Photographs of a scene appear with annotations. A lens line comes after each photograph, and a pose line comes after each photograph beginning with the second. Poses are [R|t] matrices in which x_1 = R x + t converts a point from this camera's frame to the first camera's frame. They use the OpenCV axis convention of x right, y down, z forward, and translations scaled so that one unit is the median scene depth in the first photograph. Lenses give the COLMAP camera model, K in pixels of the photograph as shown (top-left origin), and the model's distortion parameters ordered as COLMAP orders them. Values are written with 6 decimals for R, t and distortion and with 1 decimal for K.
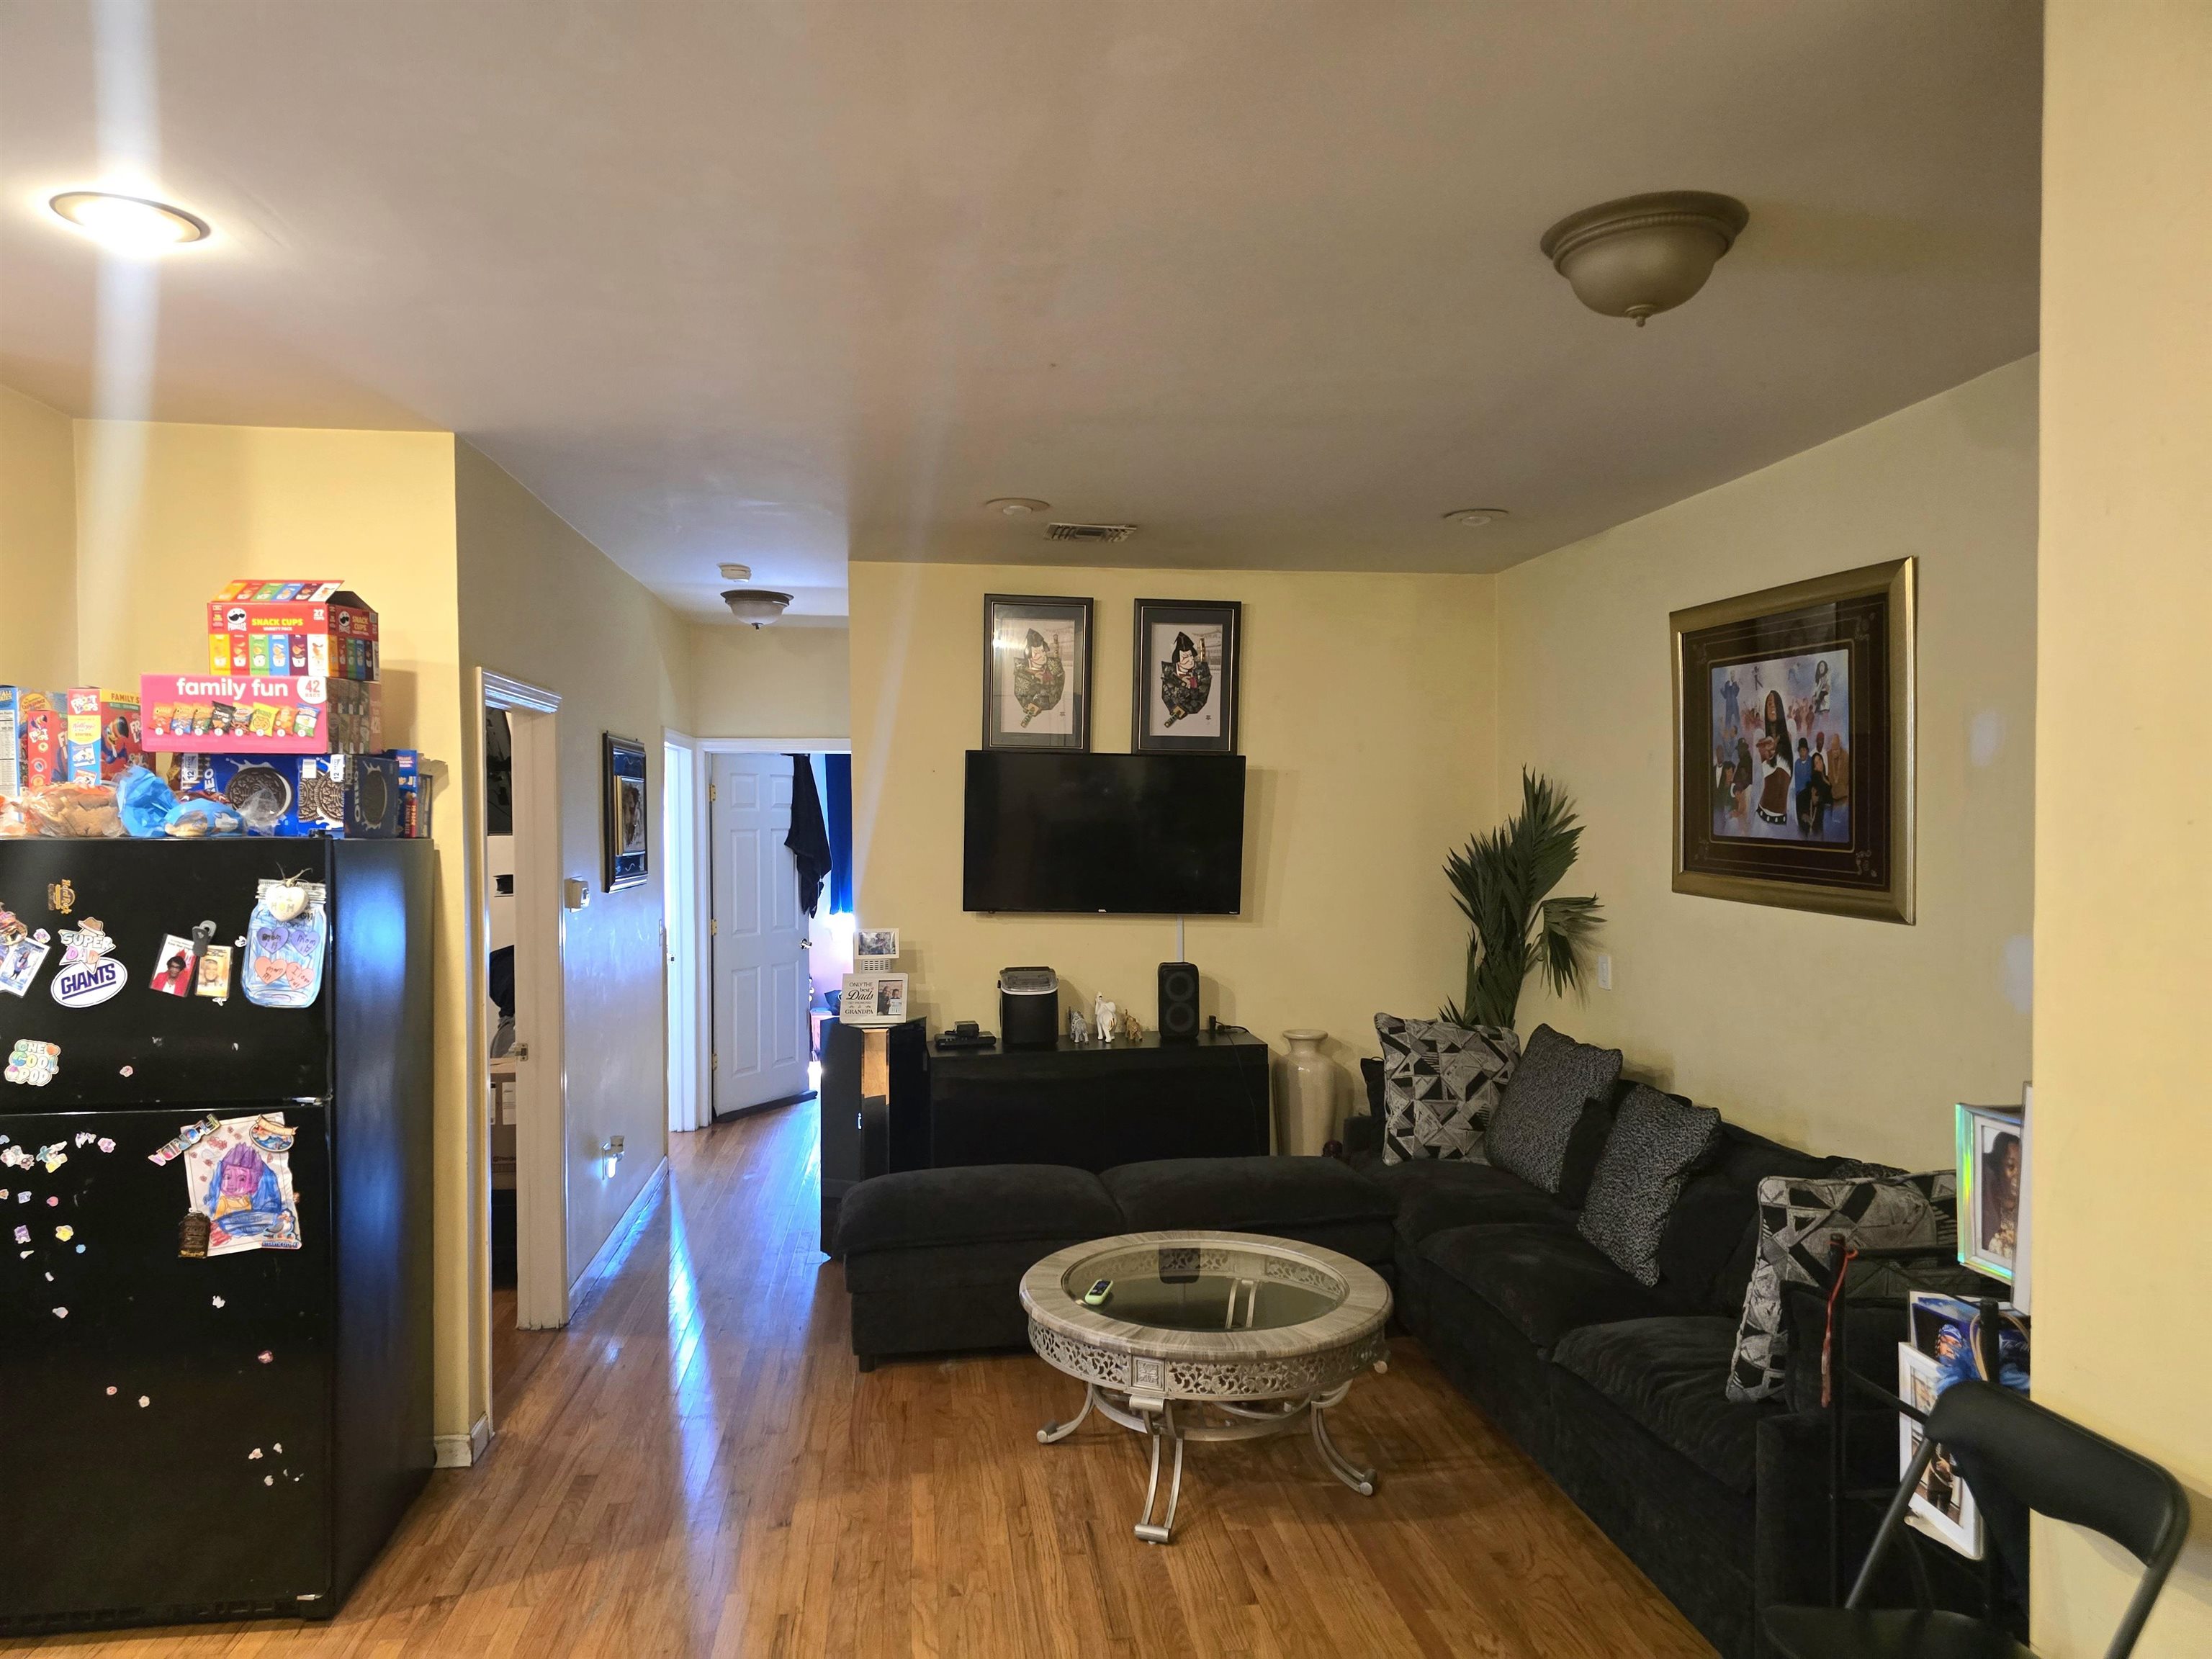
lens RADIAL K [[1485.8, 0, 1096.5], [0, 1485.8, 836.6], [0, 0, 1]] dist [0.060170, -0.054083]
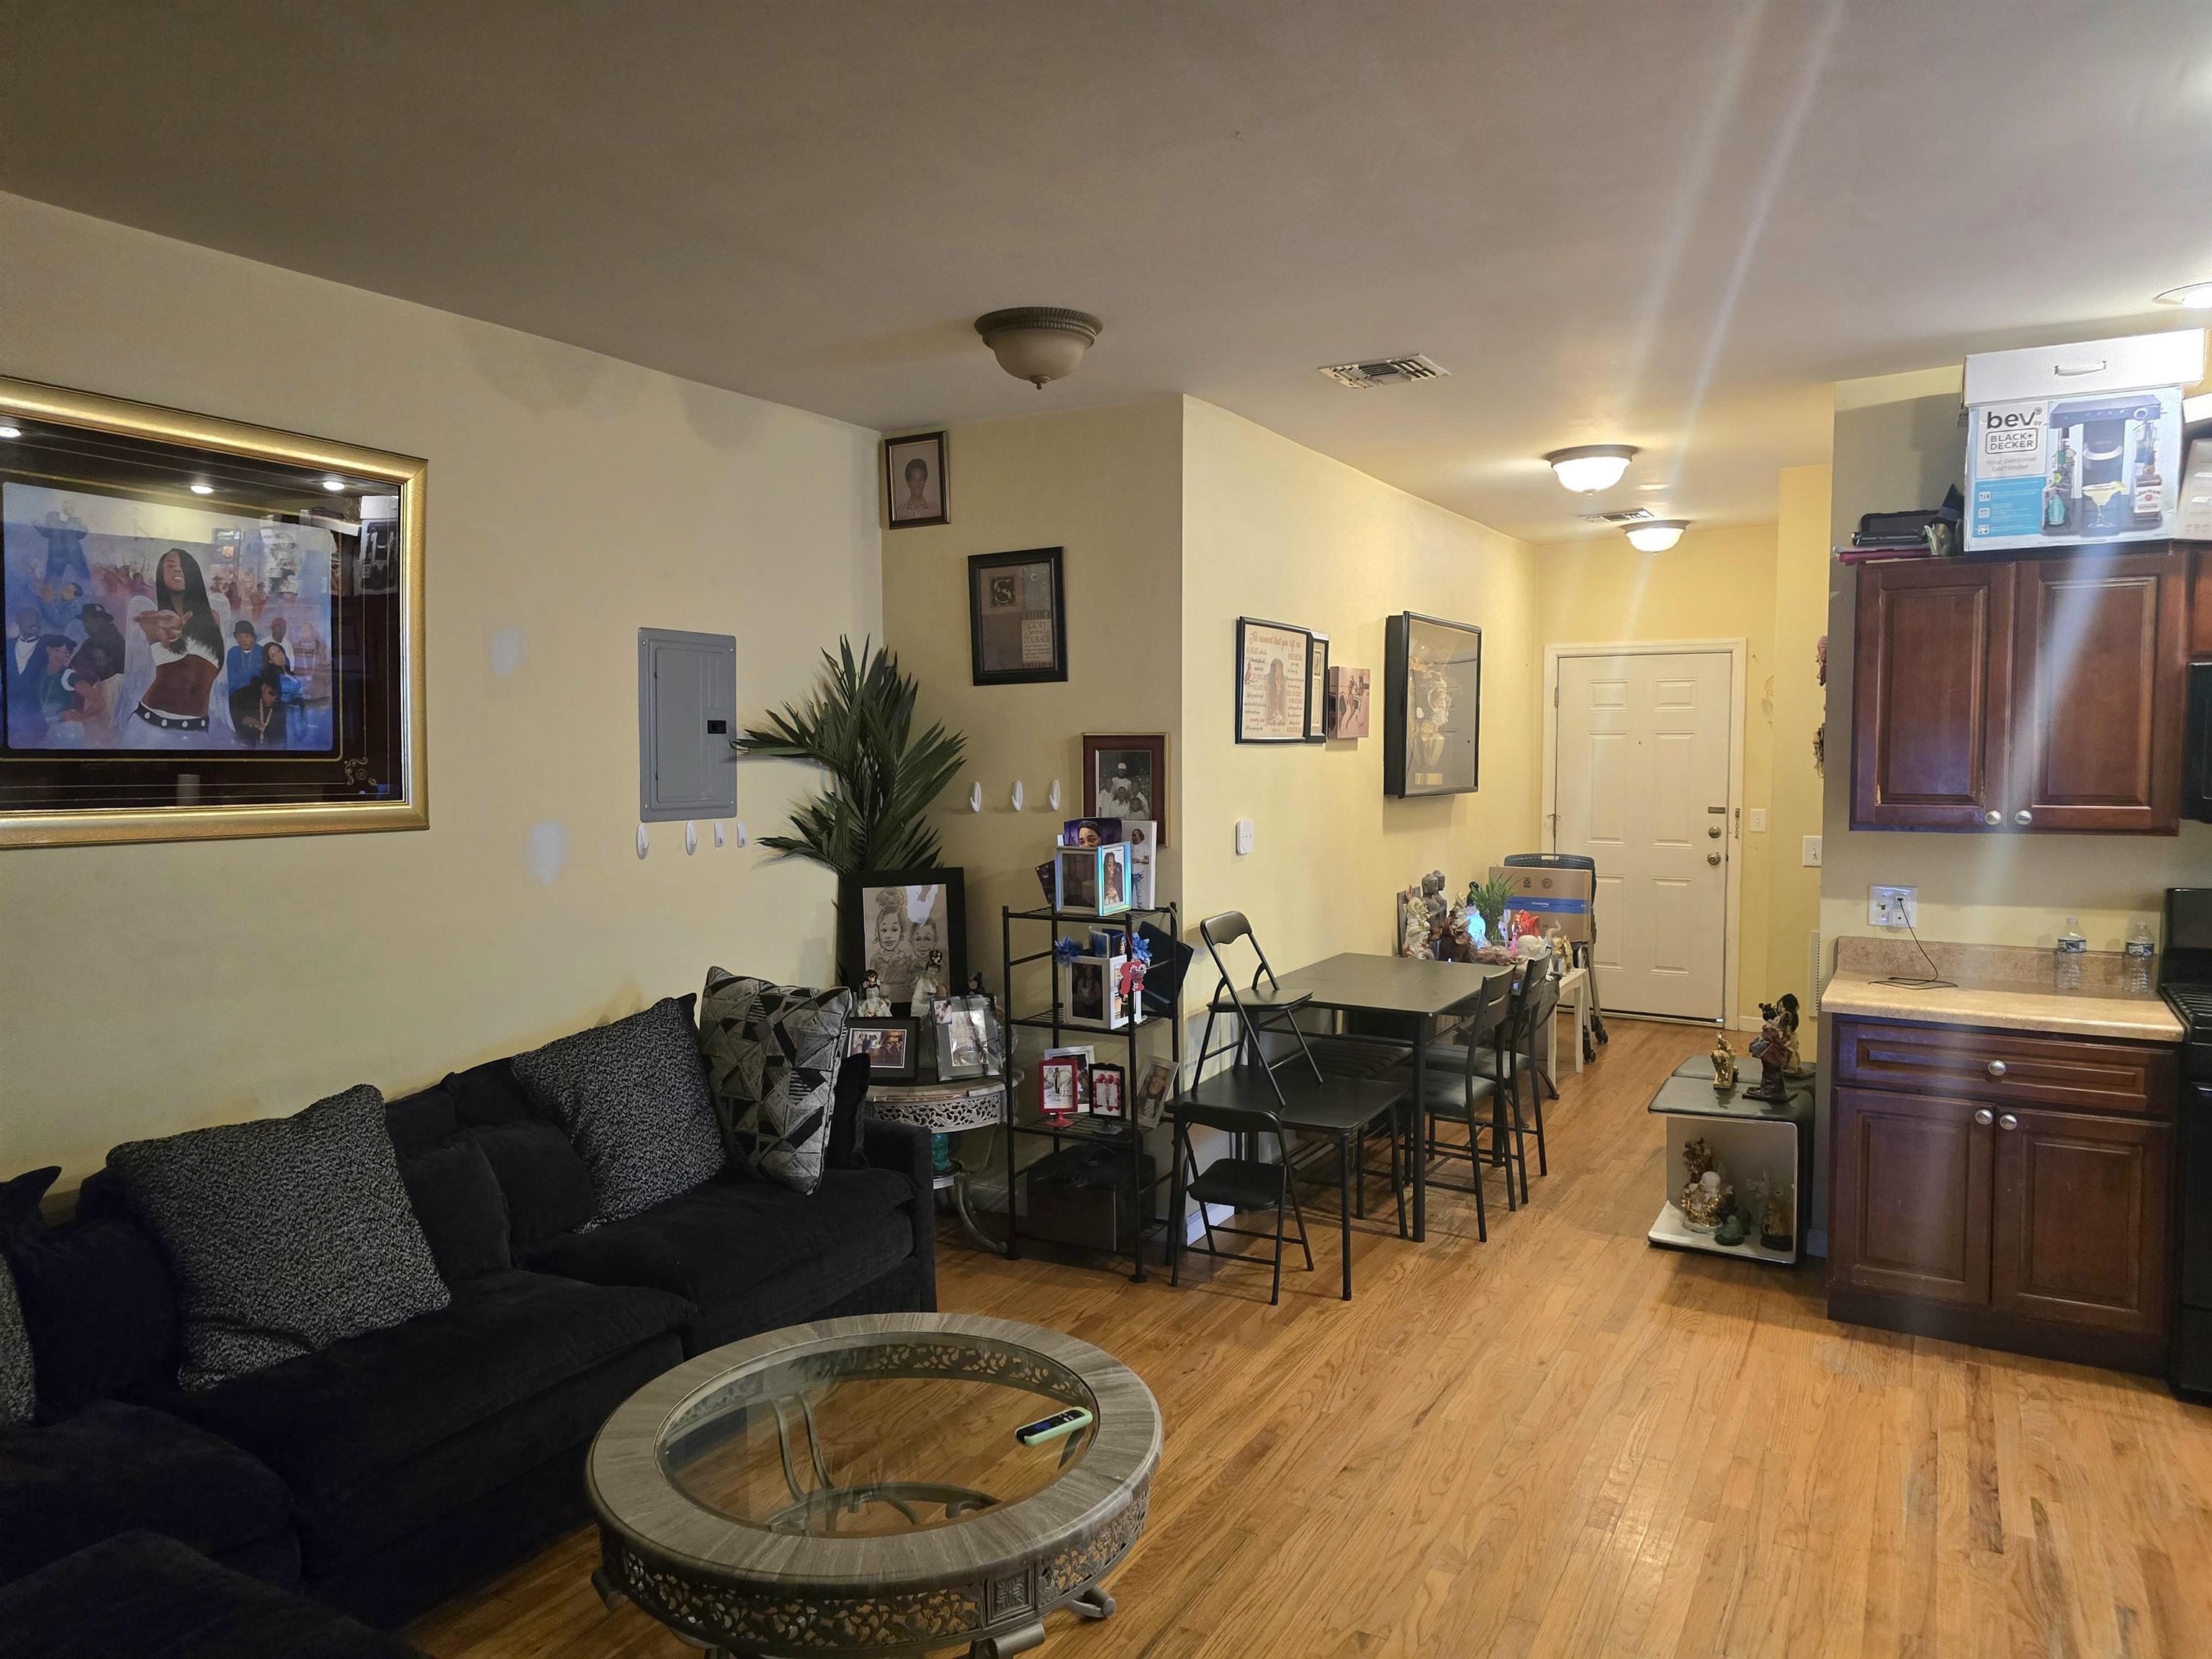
lens RADIAL K [[1485.8, 0, 1091.4], [0, 1485.8, 812.6], [0, 0, 1]] dist [0.060170, -0.054083]
pose [[-0.798489, -0.029530, 0.601285, -0.358573], [0.013614, 0.997655, 0.067075, -0.011539], [-0.601856, 0.061744, -0.796214, 1.332131]]
